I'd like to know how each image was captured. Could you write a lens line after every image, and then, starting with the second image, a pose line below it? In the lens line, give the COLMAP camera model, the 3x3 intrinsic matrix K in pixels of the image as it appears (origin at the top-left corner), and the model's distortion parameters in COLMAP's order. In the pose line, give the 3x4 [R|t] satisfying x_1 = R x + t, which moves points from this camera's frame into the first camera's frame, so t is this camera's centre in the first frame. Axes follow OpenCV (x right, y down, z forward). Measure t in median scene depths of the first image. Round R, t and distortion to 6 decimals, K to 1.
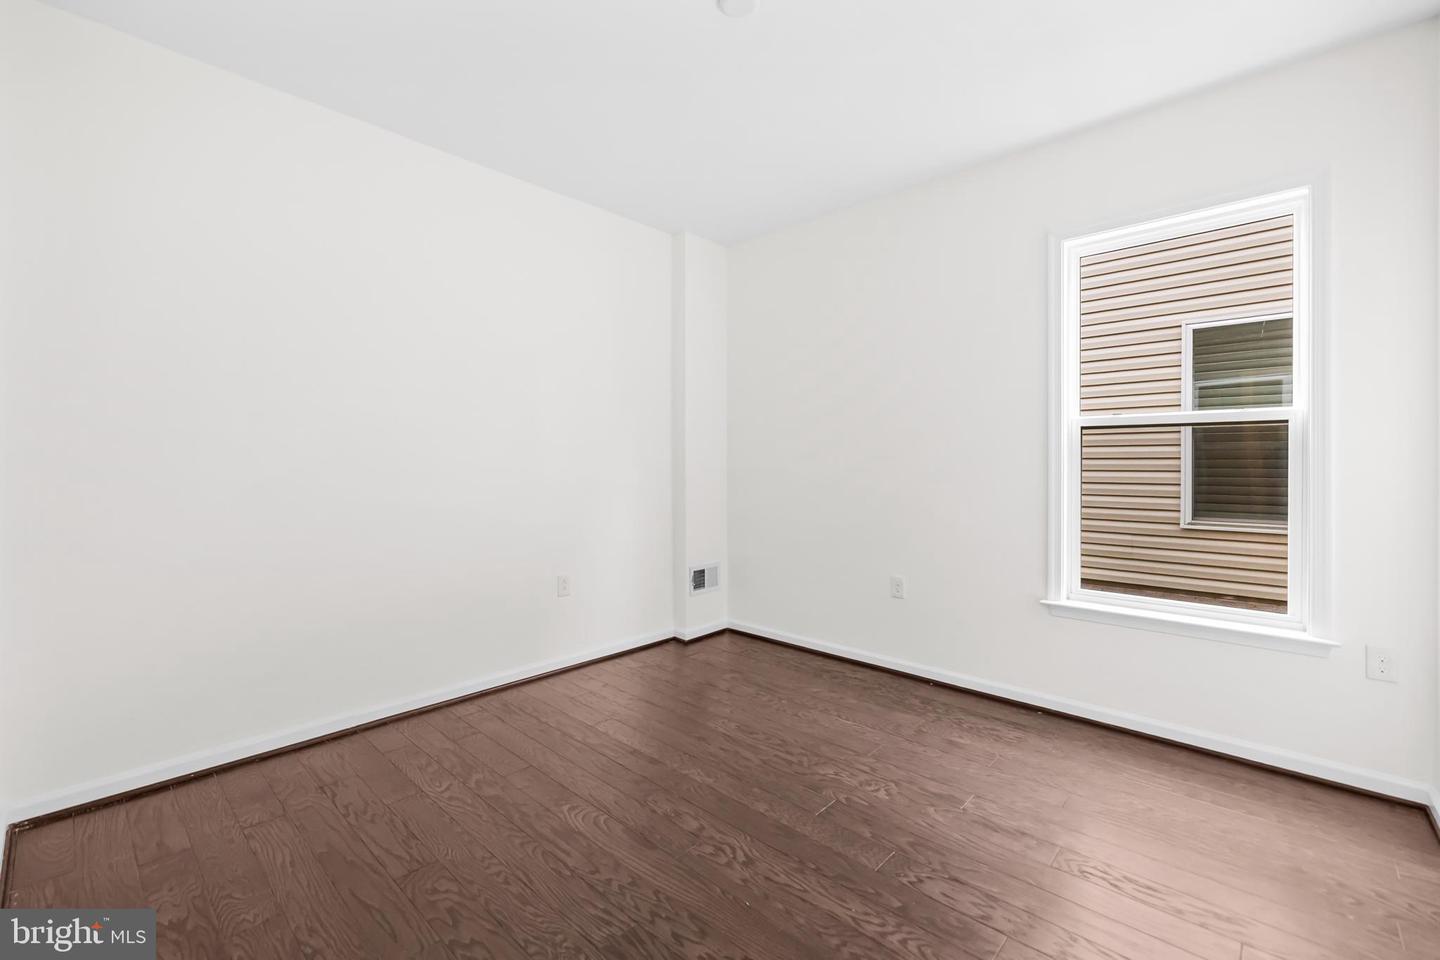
lens RADIAL K [[610.6, 0, 719.7], [0, 610.6, 473.2], [0, 0, 1]] dist [0.001688, 0.000296]
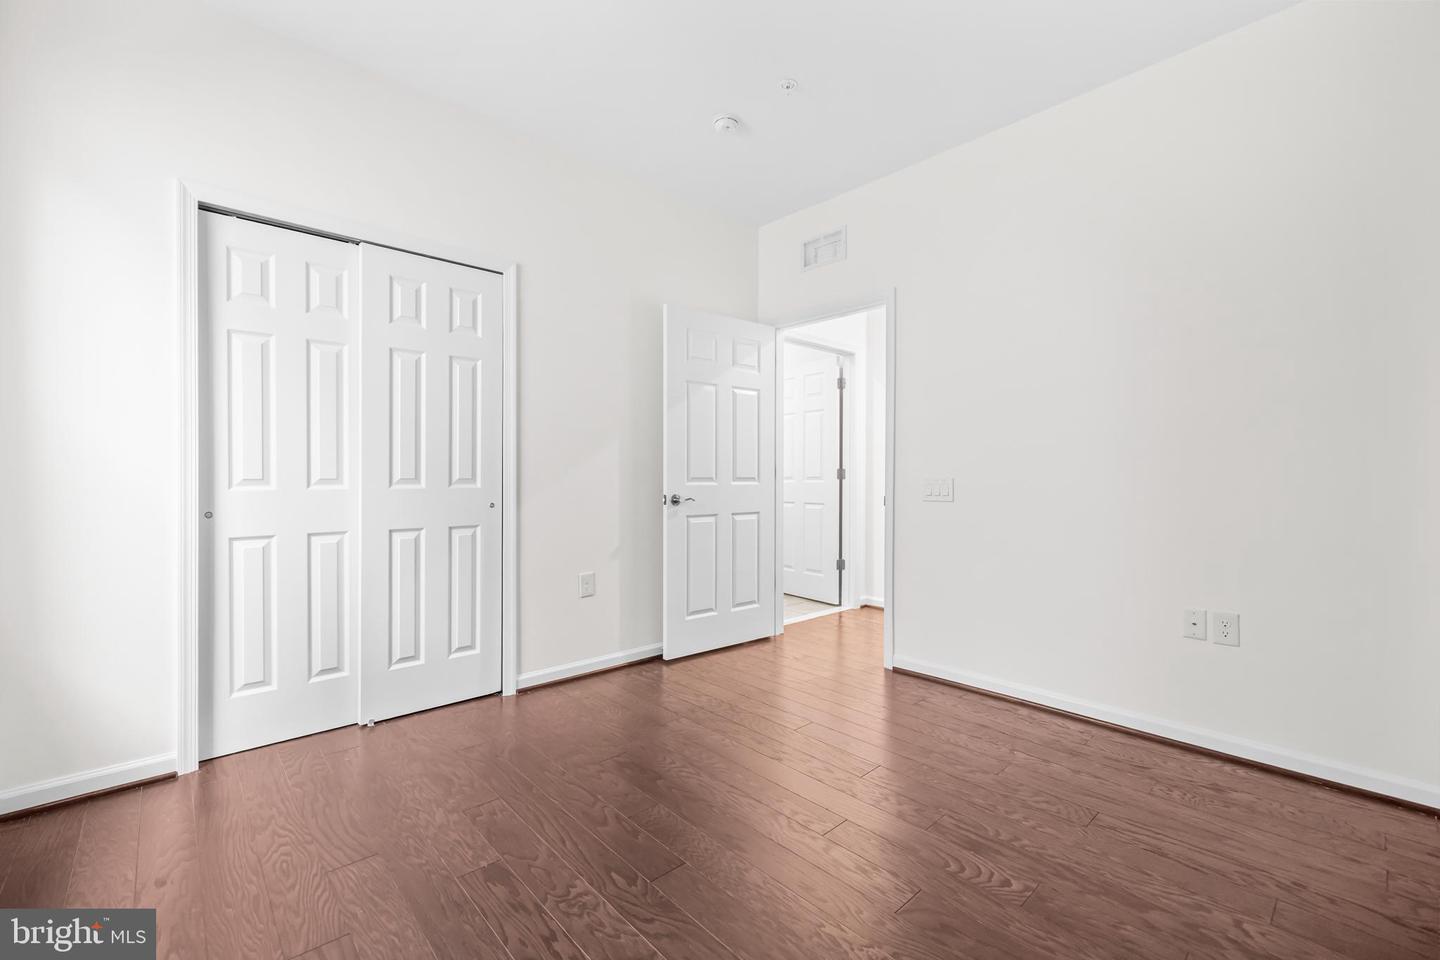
lens RADIAL K [[610.6, 0, 720.1], [0, 610.6, 476.4], [0, 0, 1]] dist [0.001688, 0.000296]
pose [[-0.996230, -0.005966, 0.086545, 0.050348], [-0.004825, 0.999899, 0.013379, 0.042861], [-0.086617, 0.012911, -0.996158, 1.904380]]
